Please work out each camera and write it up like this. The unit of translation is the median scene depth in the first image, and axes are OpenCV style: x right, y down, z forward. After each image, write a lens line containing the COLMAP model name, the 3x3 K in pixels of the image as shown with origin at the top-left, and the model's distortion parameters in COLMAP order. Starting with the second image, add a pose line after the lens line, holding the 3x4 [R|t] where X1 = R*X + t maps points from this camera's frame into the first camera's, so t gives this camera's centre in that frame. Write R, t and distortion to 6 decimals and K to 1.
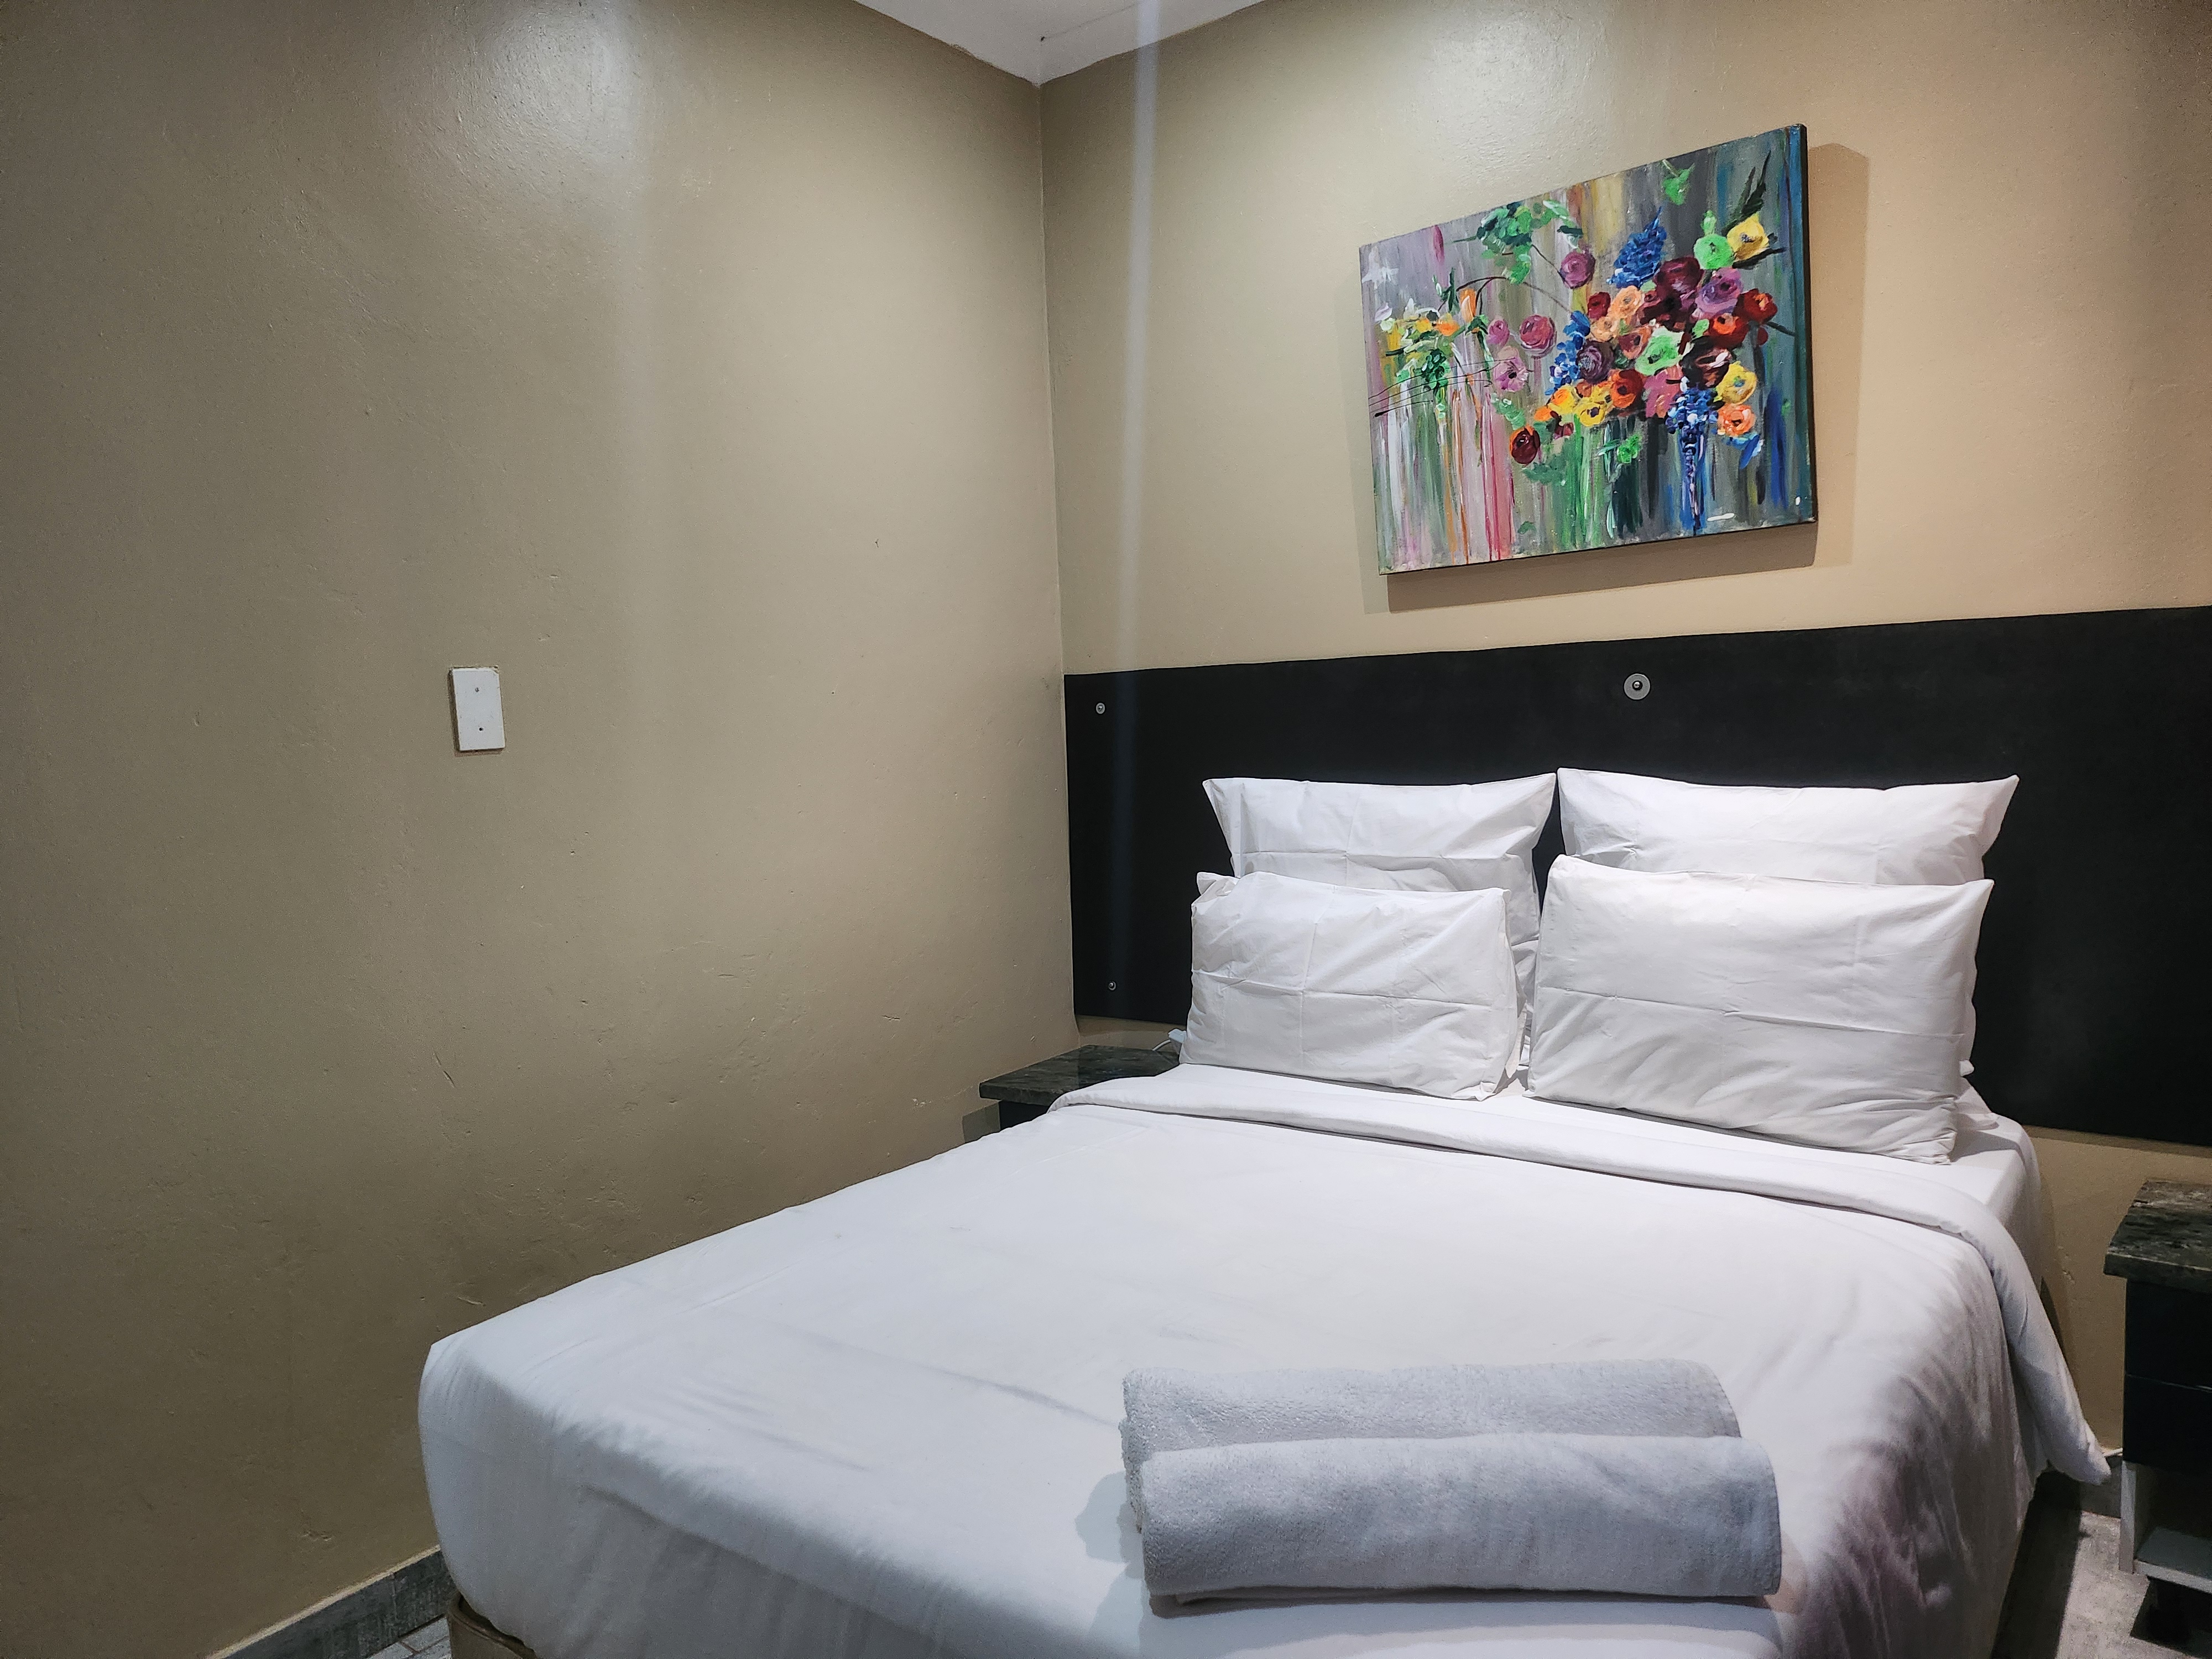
lens RADIAL K [[1565.8, 0, 1113.8], [0, 1565.8, 799.3], [0, 0, 1]] dist [0.071336, -0.072225]
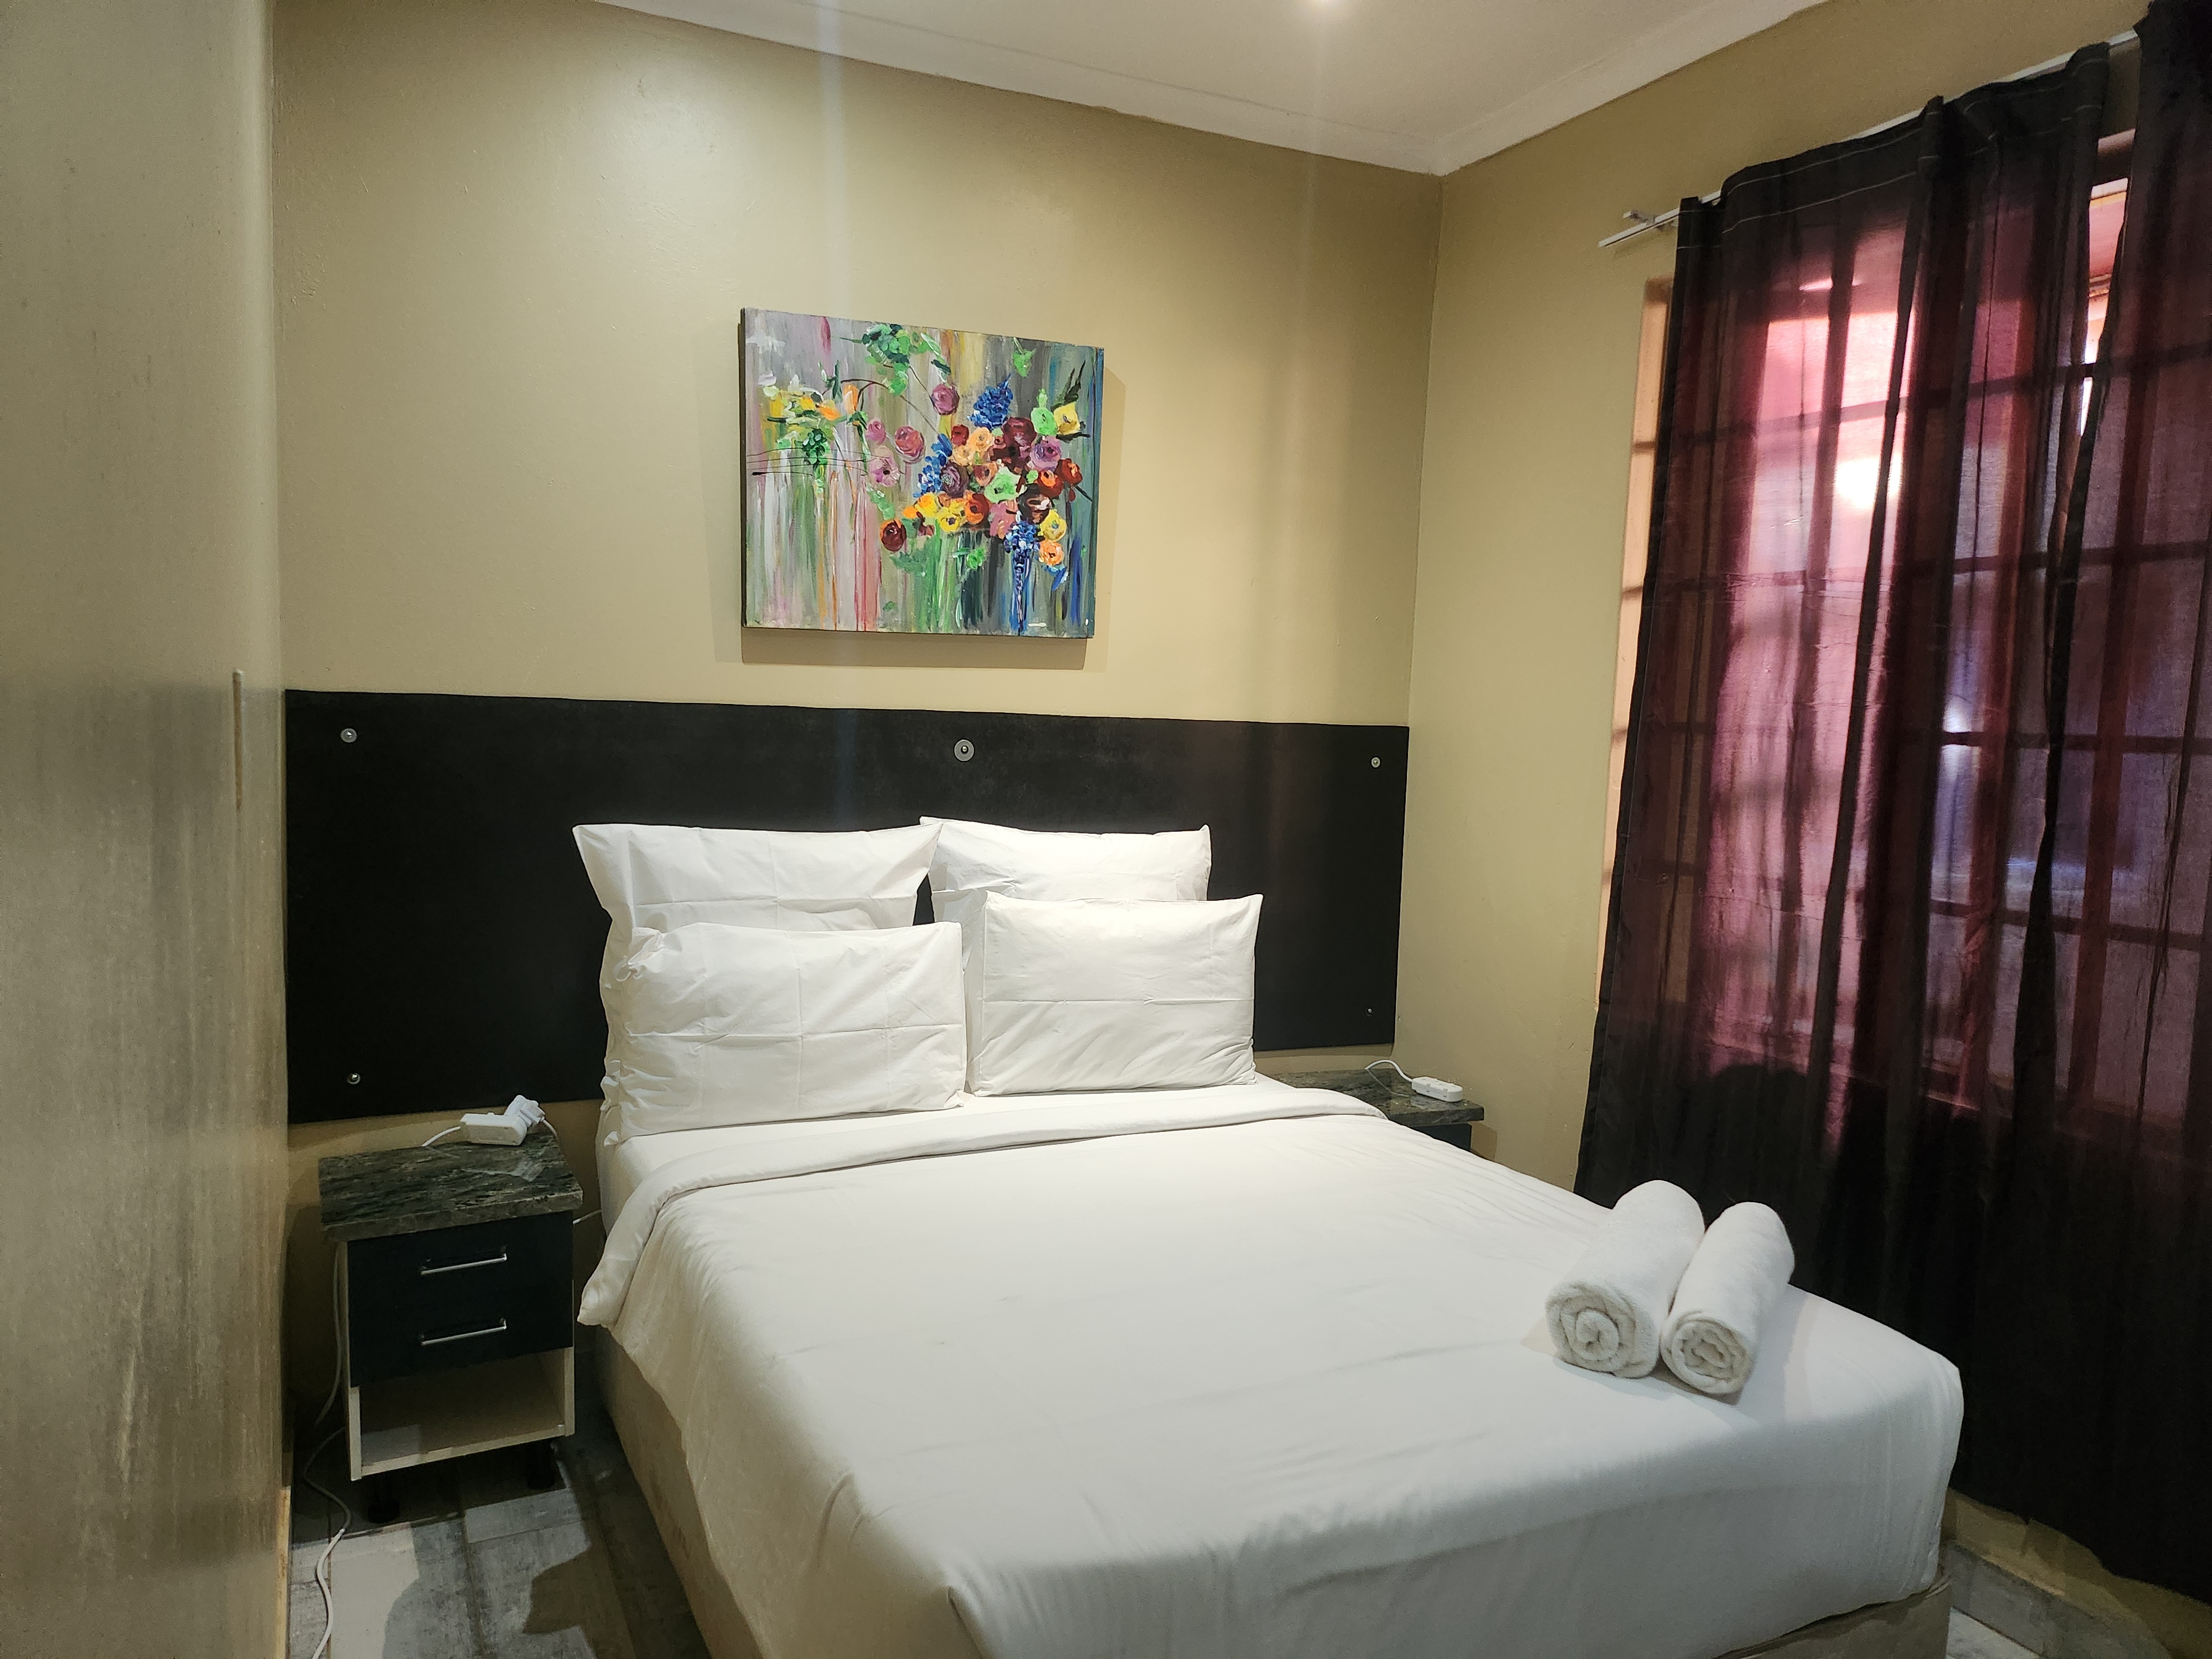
lens RADIAL K [[1565.8, 0, 1039.3], [0, 1565.8, 795.1], [0, 0, 1]] dist [0.071336, -0.072225]
pose [[0.456277, 0.009306, 0.889789, -0.747293], [-0.000275, 0.999947, -0.010317, -0.024979], [-0.889838, 0.004462, 0.456256, 0.407249]]
